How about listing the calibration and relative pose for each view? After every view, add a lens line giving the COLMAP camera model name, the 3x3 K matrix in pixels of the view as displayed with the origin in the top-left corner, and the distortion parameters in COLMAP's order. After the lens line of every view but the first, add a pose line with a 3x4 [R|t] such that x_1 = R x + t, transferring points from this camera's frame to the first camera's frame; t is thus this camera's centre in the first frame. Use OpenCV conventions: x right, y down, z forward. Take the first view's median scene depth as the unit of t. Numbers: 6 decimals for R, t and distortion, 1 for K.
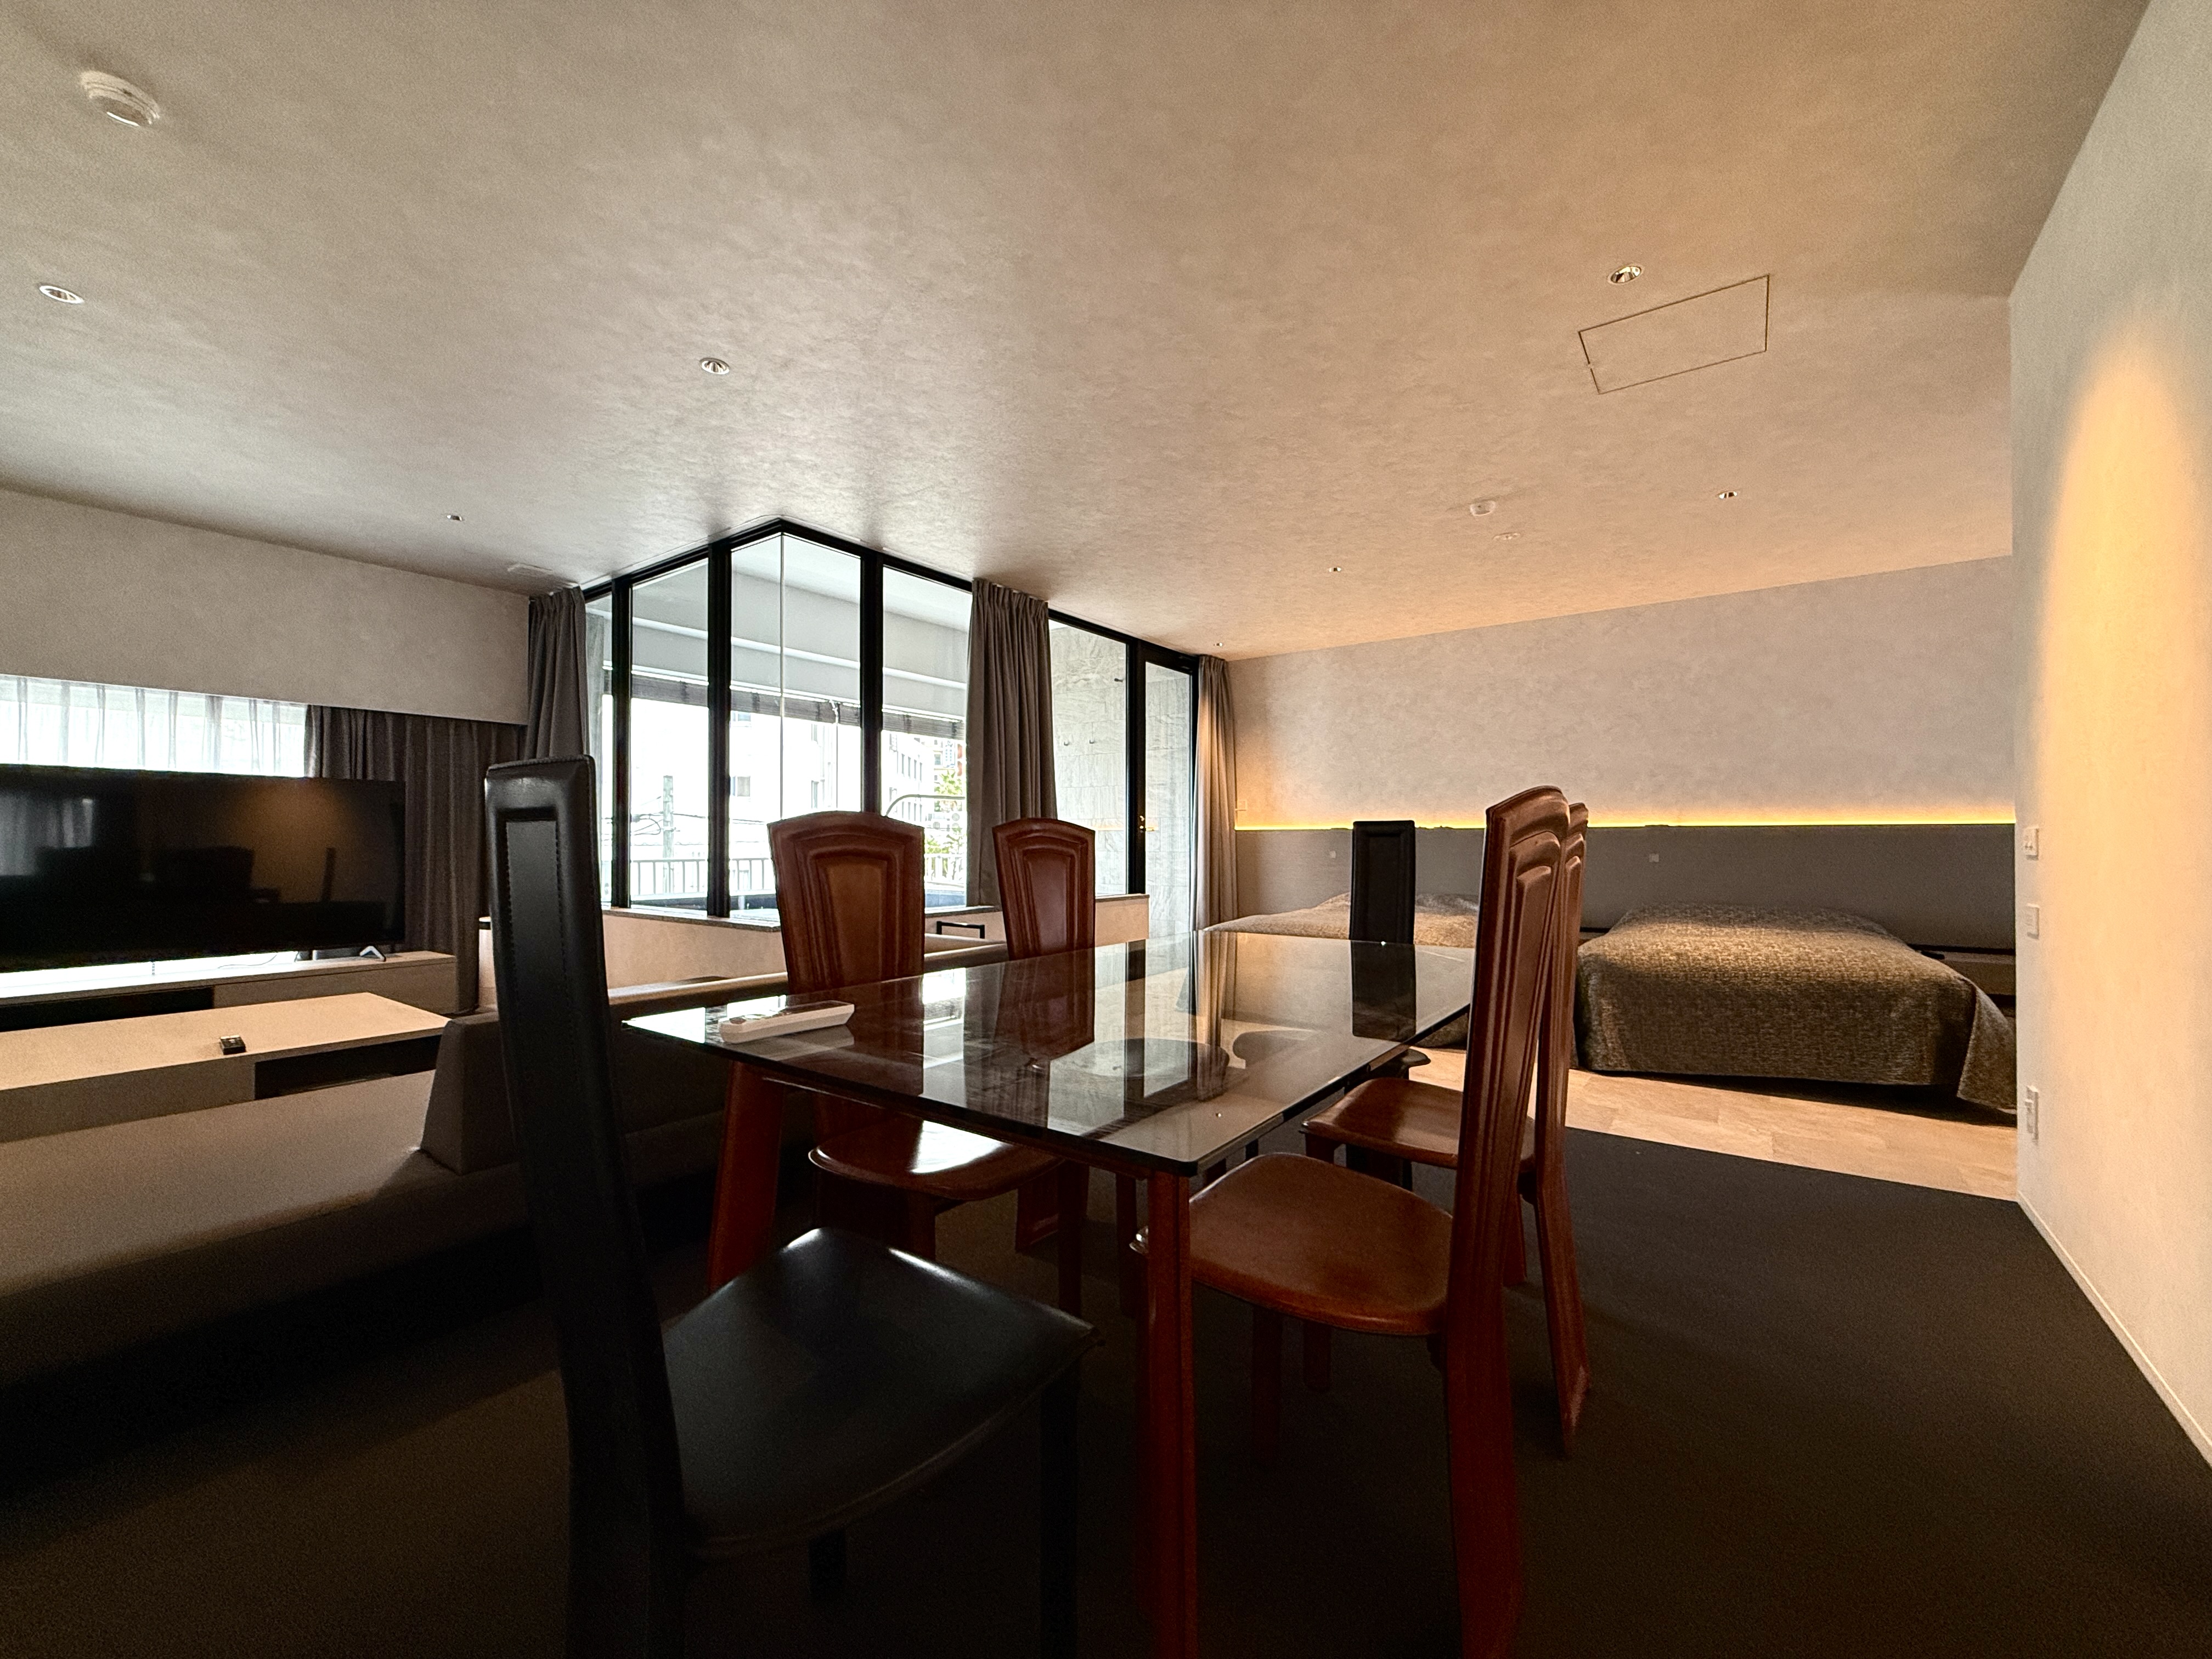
lens RADIAL K [[886.5, 0, 1106.0], [0, 886.5, 829.5], [0, 0, 1]] dist [-0.000440, -0.000037]
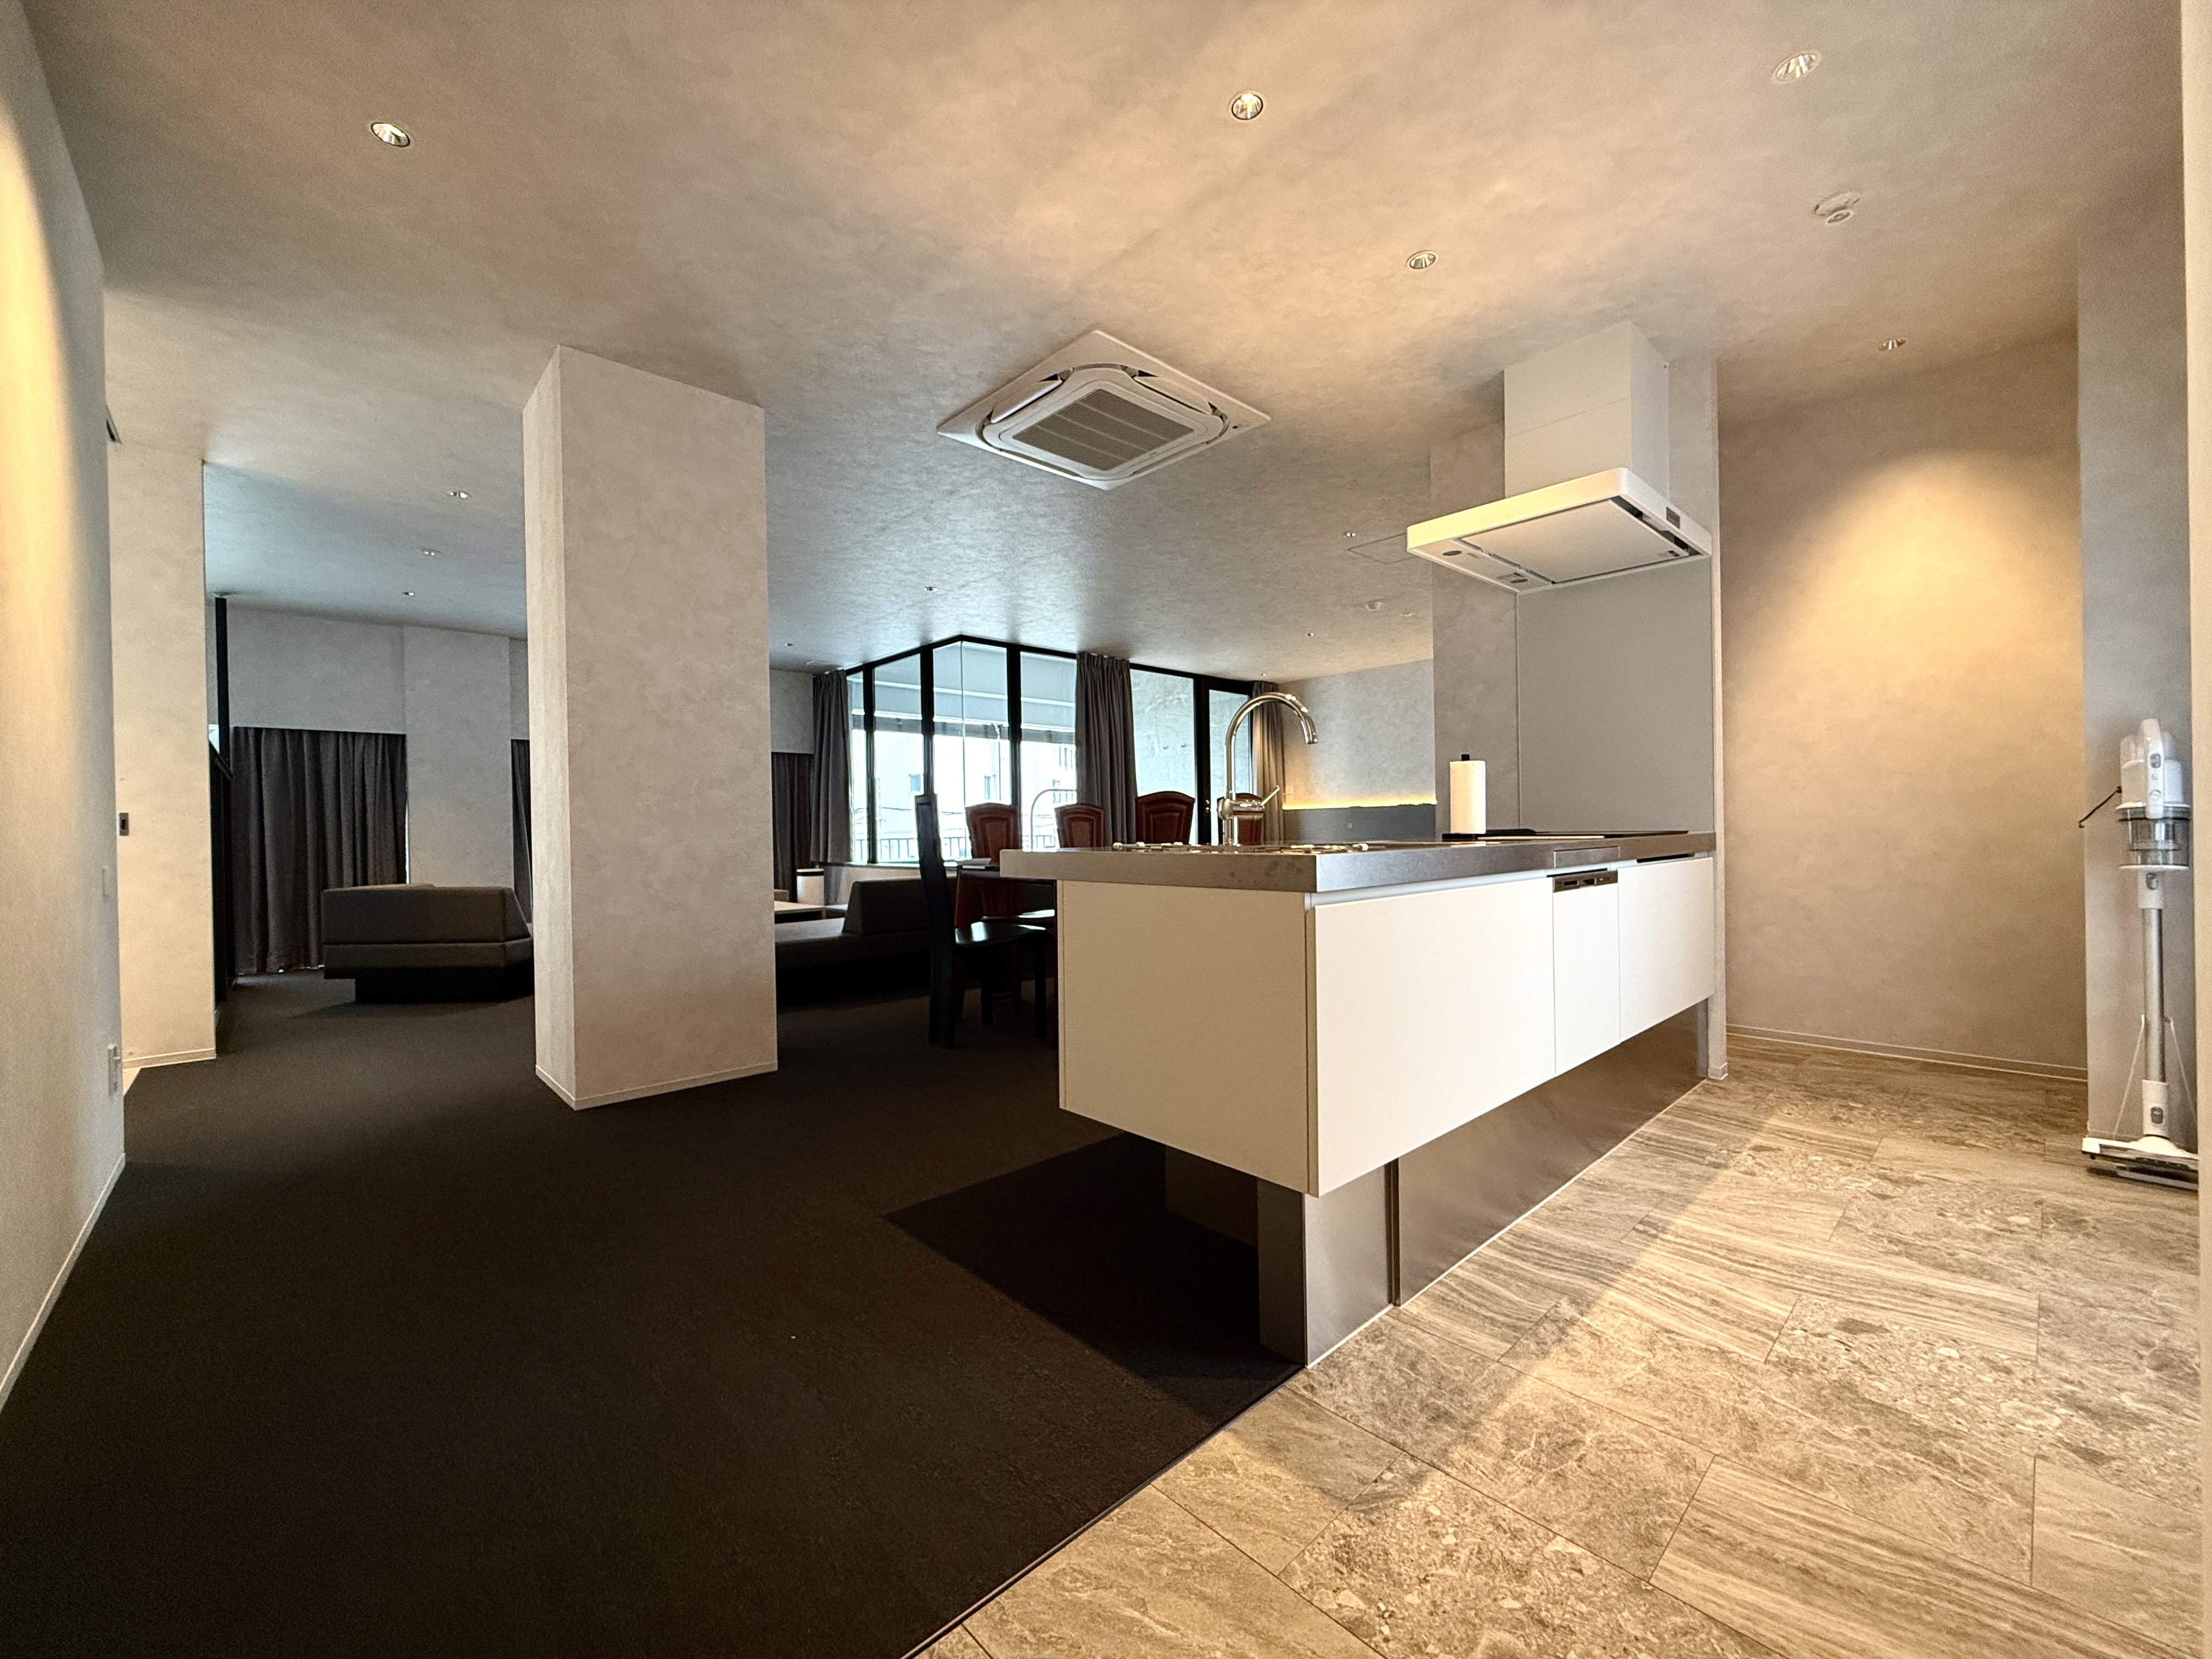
lens RADIAL K [[886.5, 0, 1106.0], [0, 886.5, 829.5], [0, 0, 1]] dist [-0.000440, -0.000037]
pose [[0.982178, -0.018154, -0.187074, 0.184208], [0.021156, 0.999677, 0.014063, 0.010157], [0.186759, -0.017770, 0.982245, -0.527013]]
